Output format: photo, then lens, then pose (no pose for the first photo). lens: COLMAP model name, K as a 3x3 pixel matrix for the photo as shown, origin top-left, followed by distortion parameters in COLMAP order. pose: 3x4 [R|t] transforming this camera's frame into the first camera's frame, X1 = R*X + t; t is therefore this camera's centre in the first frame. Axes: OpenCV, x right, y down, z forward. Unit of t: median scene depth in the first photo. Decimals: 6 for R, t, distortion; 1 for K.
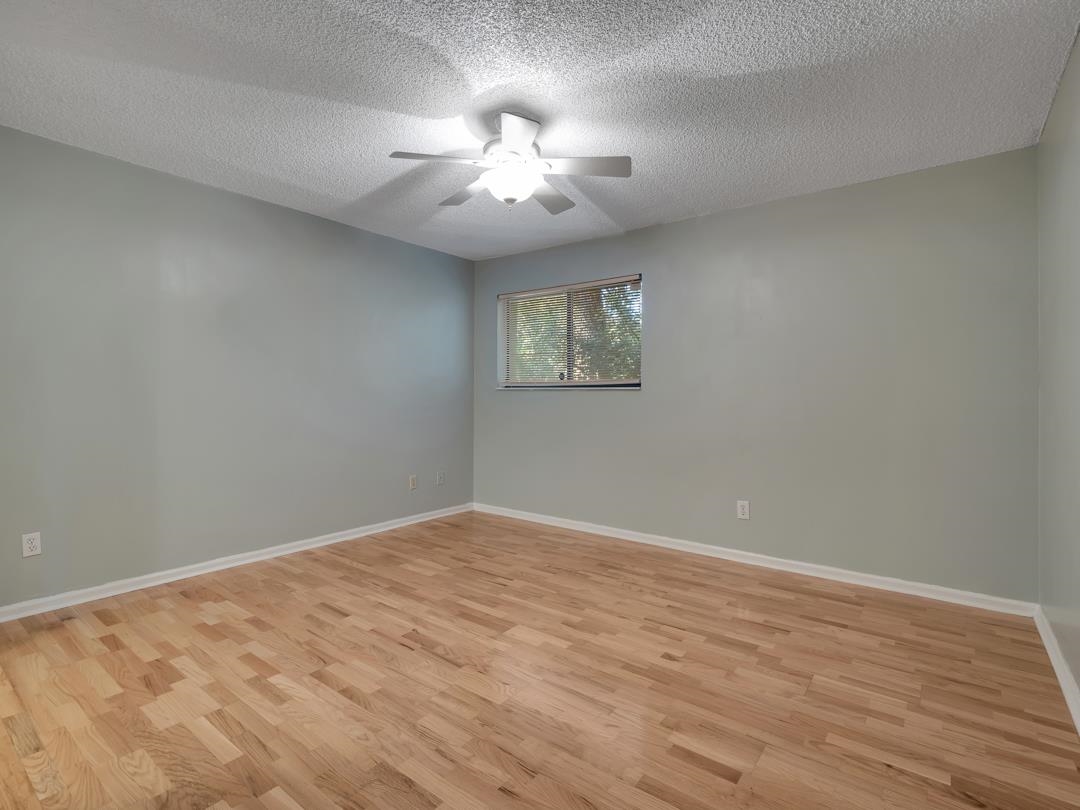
lens RADIAL K [[522.9, 0, 540.1], [0, 522.9, 402.0], [0, 0, 1]] dist [0.001859, -0.005161]
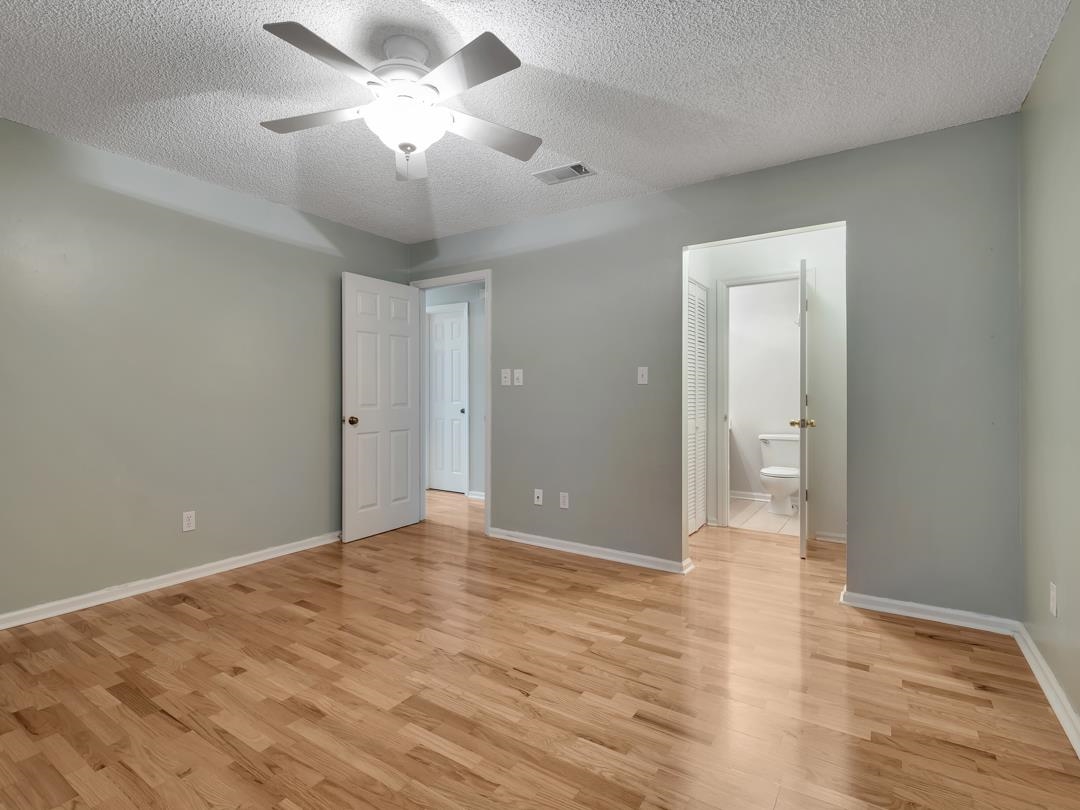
lens RADIAL K [[522.9, 0, 541.6], [0, 522.9, 400.6], [0, 0, 1]] dist [0.001859, -0.005161]
pose [[-0.996977, -0.008152, -0.077270, -0.221078], [-0.010124, 0.999632, 0.025153, -0.026029], [0.077037, 0.025859, -0.996693, 1.967864]]
